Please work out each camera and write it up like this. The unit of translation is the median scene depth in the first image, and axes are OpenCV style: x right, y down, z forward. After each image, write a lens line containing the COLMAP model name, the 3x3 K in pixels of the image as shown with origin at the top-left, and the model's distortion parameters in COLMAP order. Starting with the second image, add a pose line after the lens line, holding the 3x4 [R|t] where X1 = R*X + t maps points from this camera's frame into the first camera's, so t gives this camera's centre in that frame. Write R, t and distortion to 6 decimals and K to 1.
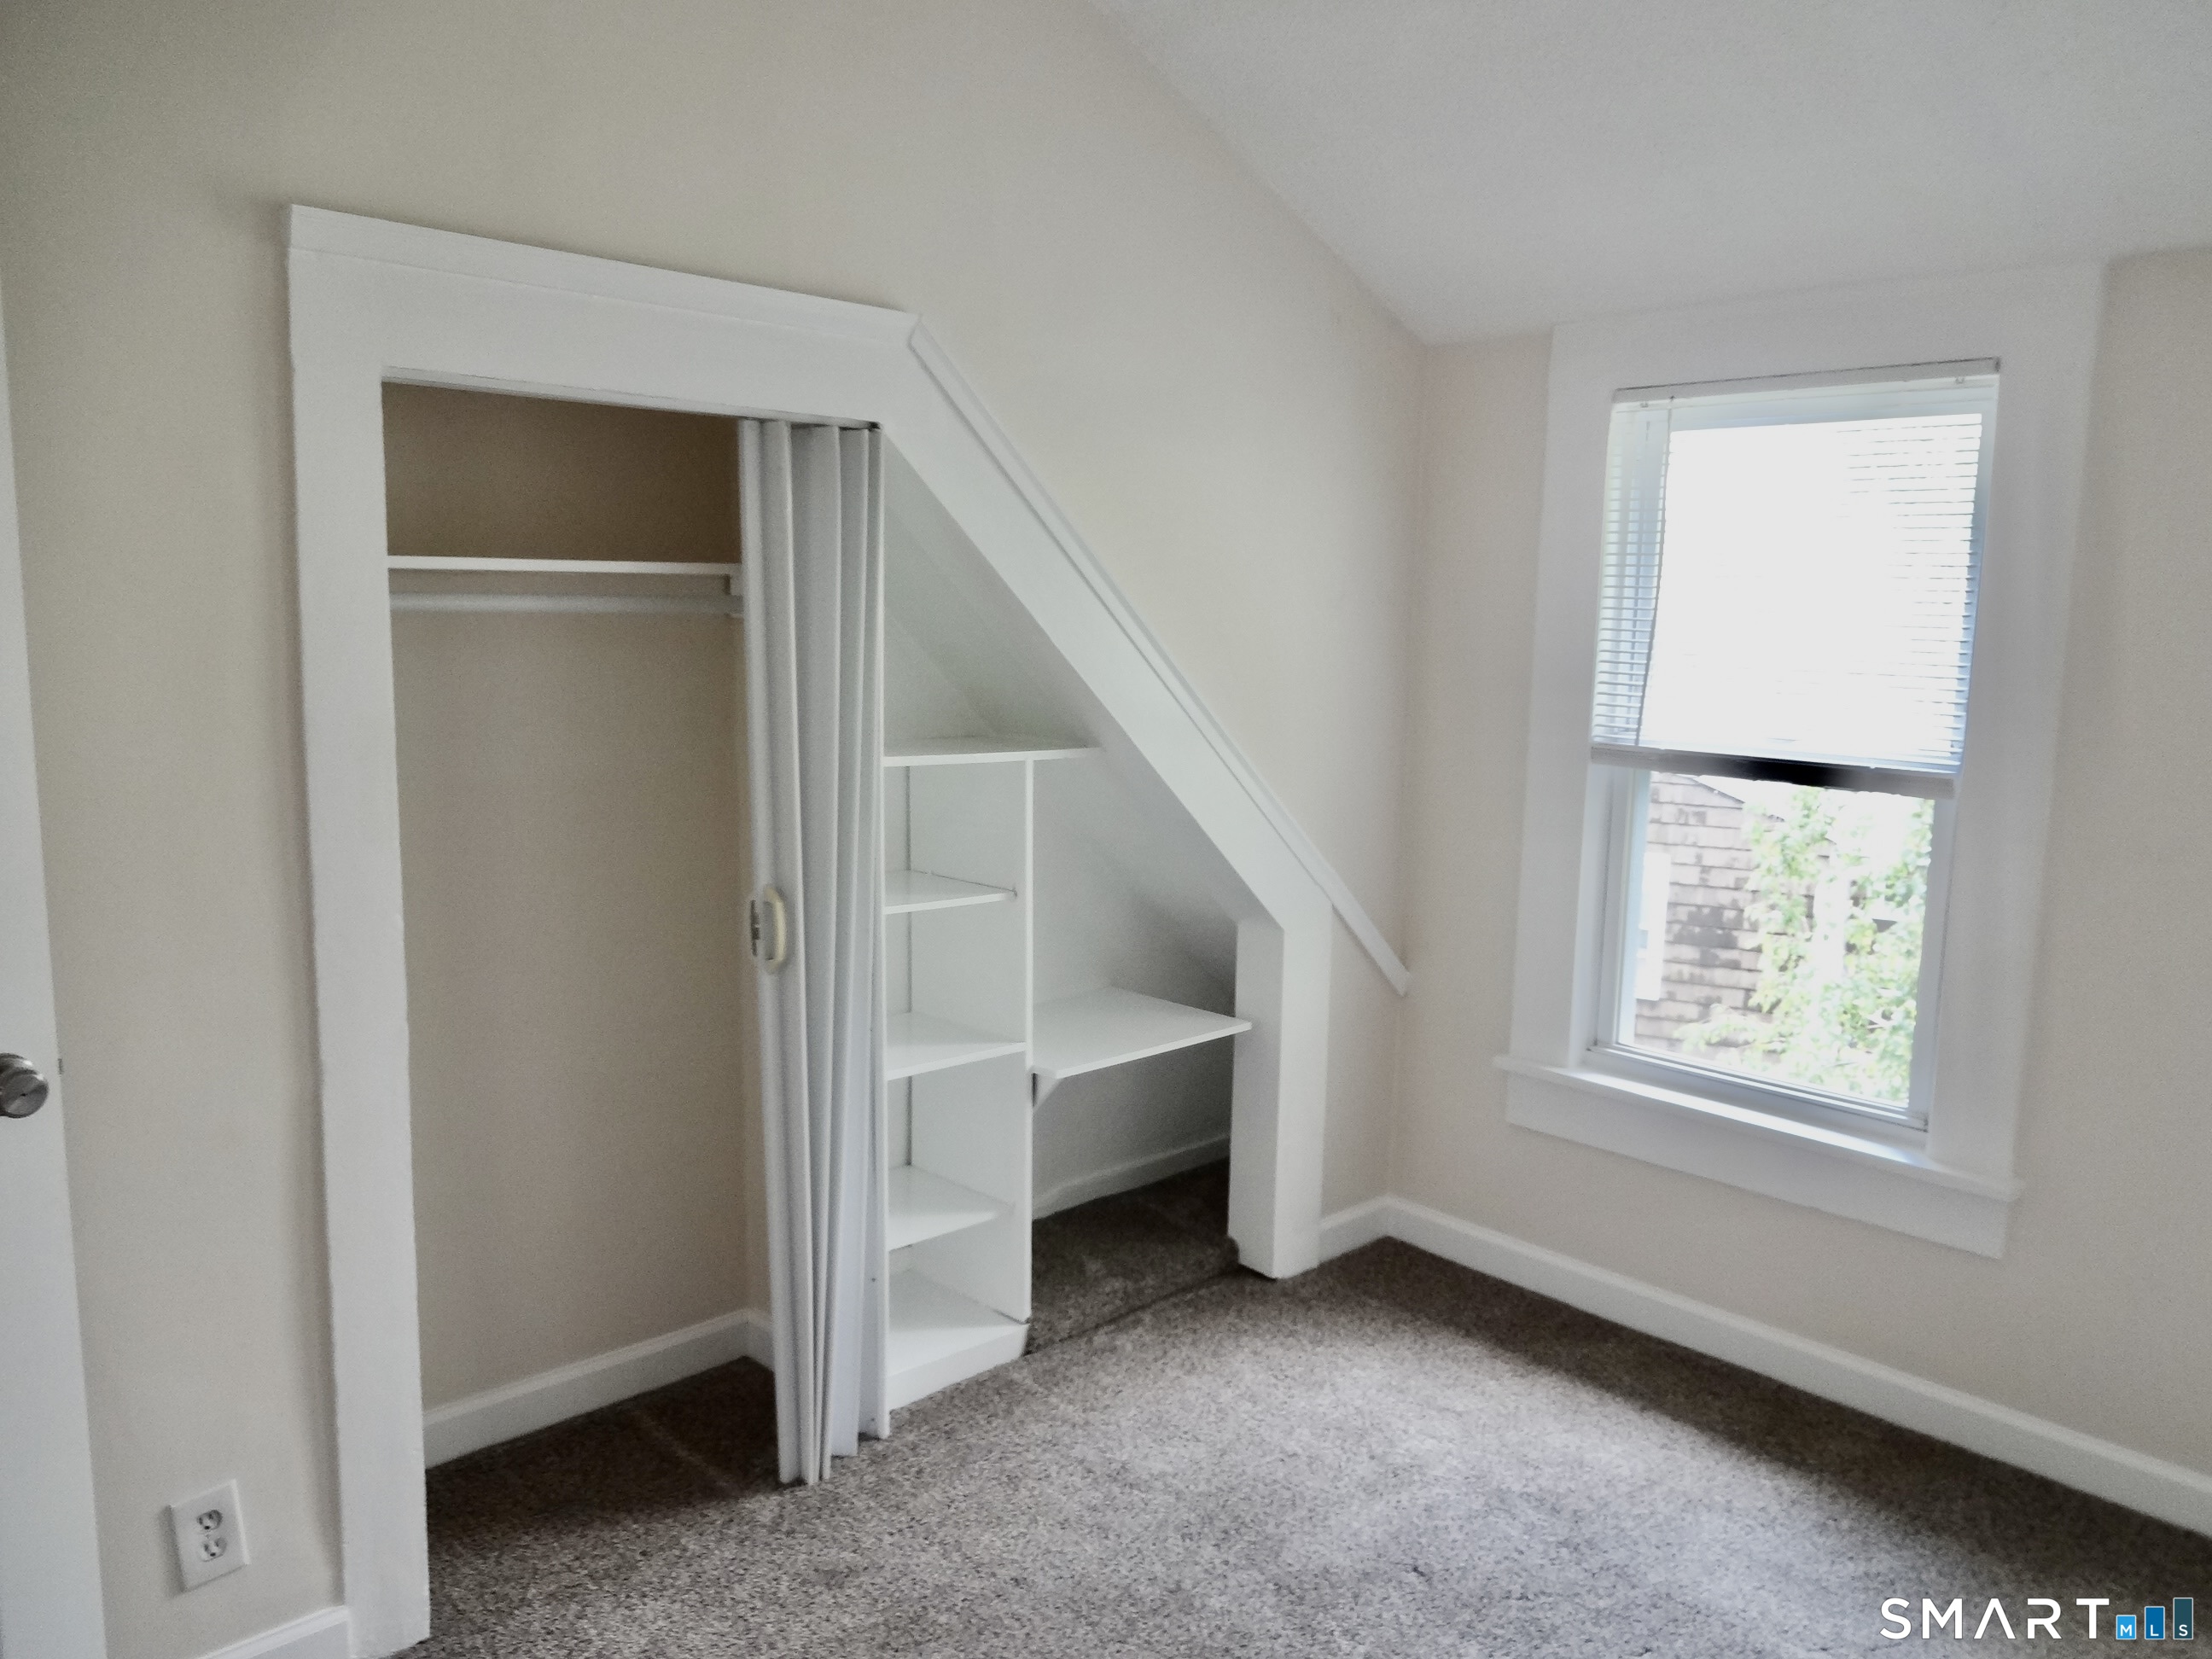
lens RADIAL K [[1633.0, 0, 1111.6], [0, 1633.0, 815.5], [0, 0, 1]] dist [0.000096, -0.006783]
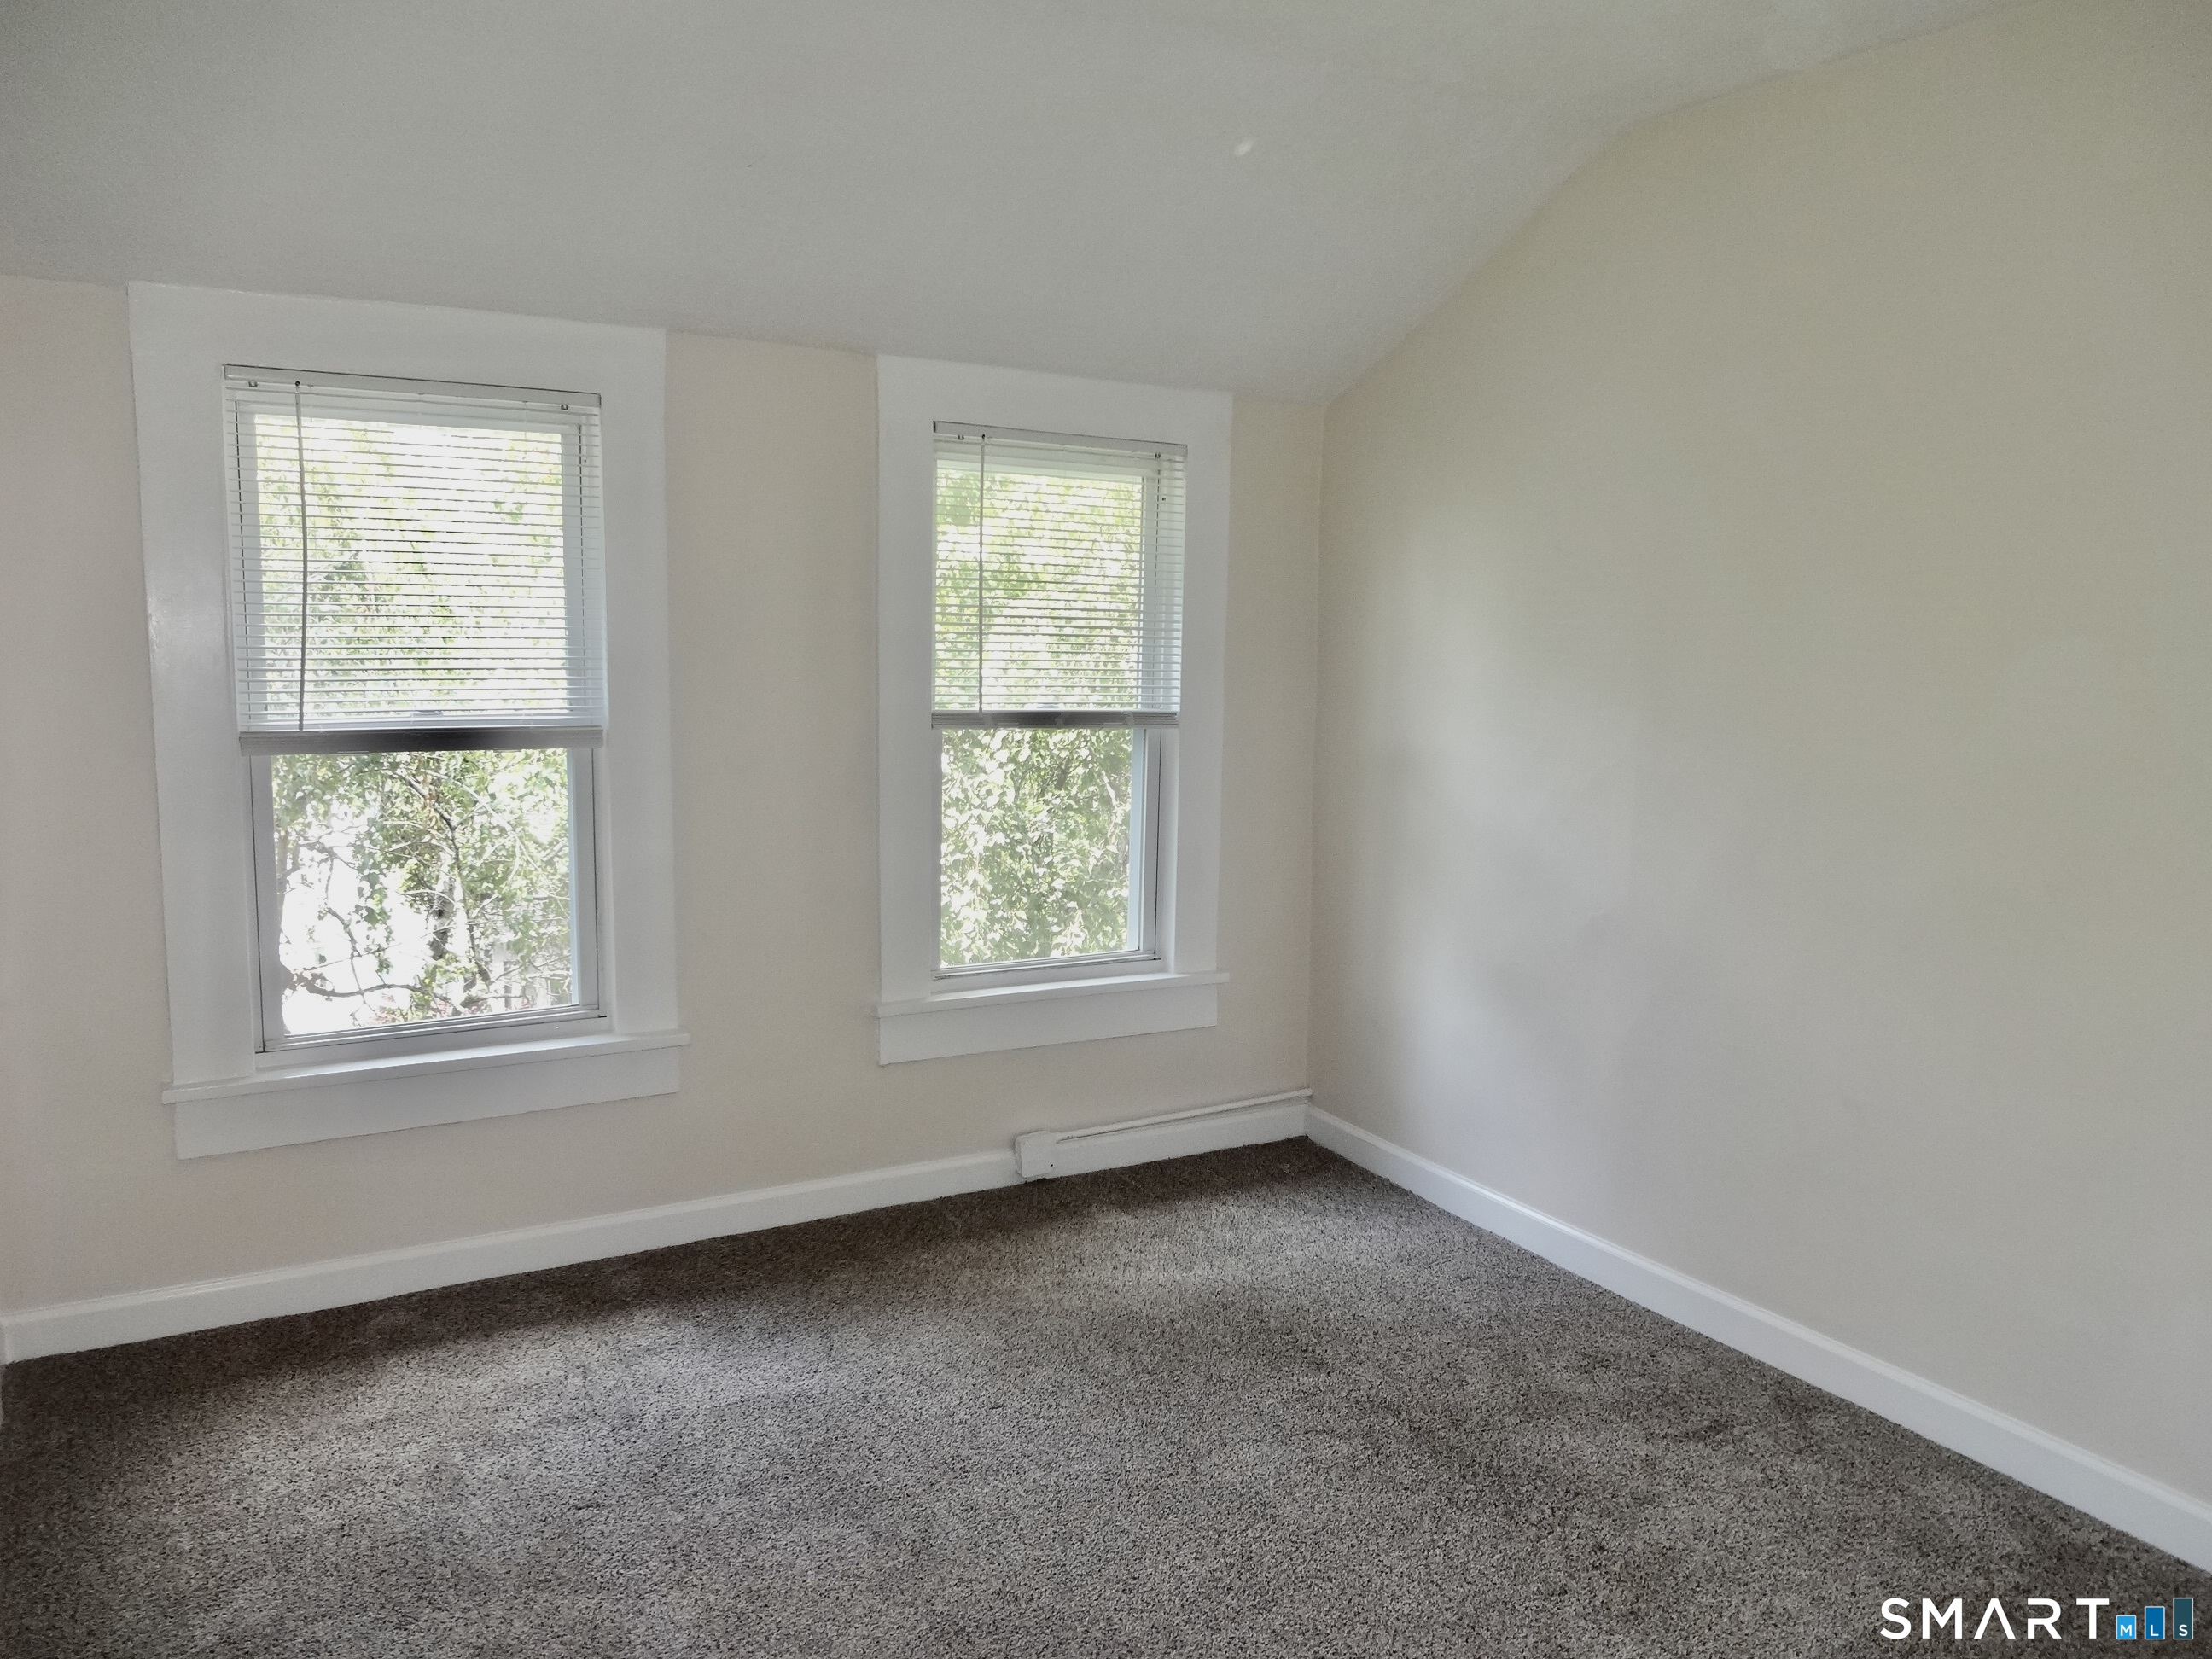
lens RADIAL K [[1633.0, 0, 1111.6], [0, 1633.0, 815.5], [0, 0, 1]] dist [0.000096, -0.006783]
pose [[0.255918, -0.148991, 0.955148, -0.581430], [0.116406, 0.985612, 0.122554, -0.065013], [-0.959664, 0.079821, 0.269579, 0.293542]]
